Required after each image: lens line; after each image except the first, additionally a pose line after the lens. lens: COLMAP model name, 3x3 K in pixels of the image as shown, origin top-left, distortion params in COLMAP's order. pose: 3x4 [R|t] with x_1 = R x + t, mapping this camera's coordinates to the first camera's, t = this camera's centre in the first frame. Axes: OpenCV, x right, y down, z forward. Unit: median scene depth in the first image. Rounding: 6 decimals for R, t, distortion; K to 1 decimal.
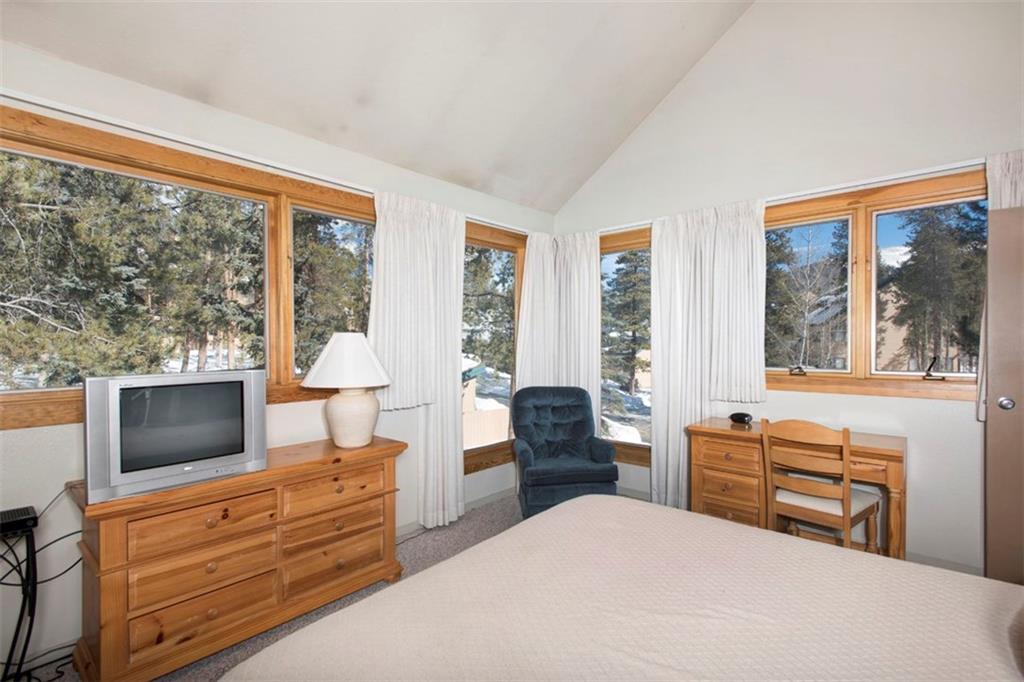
lens RADIAL K [[477.8, 0, 517.8], [0, 477.8, 343.0], [0, 0, 1]] dist [0.000296, -0.000110]
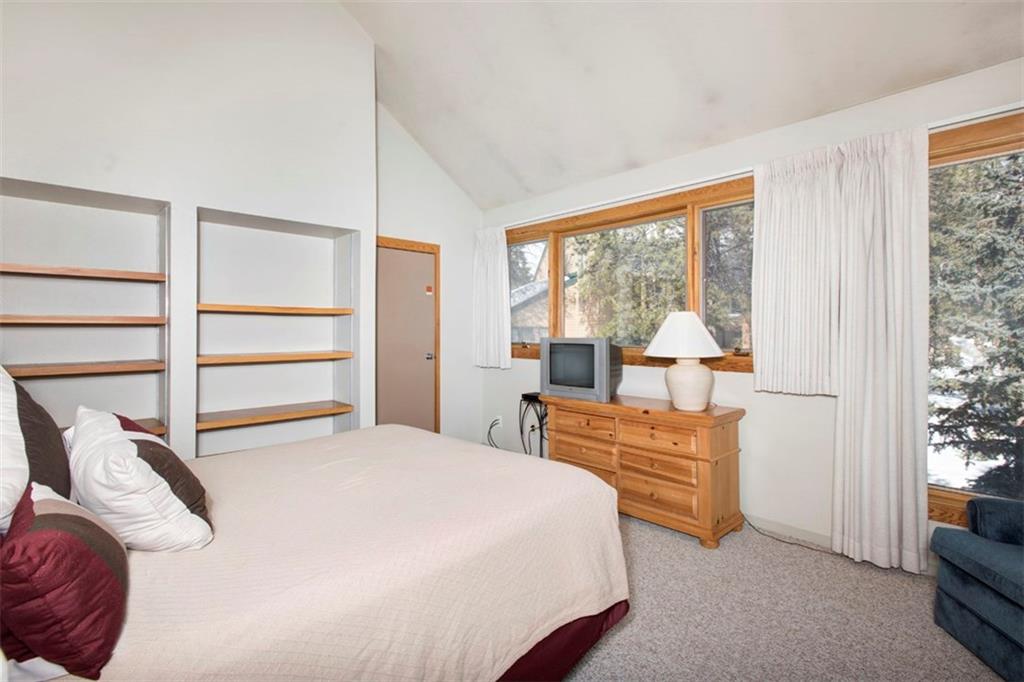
lens RADIAL K [[490.7, 0, 520.1], [0, 490.7, 337.1], [0, 0, 1]] dist [0.003140, 0.000586]
pose [[-0.093622, 0.005350, -0.995593, 0.949949], [-0.011546, 0.999912, 0.006459, 0.040048], [0.995541, 0.012100, -0.093552, 0.769790]]
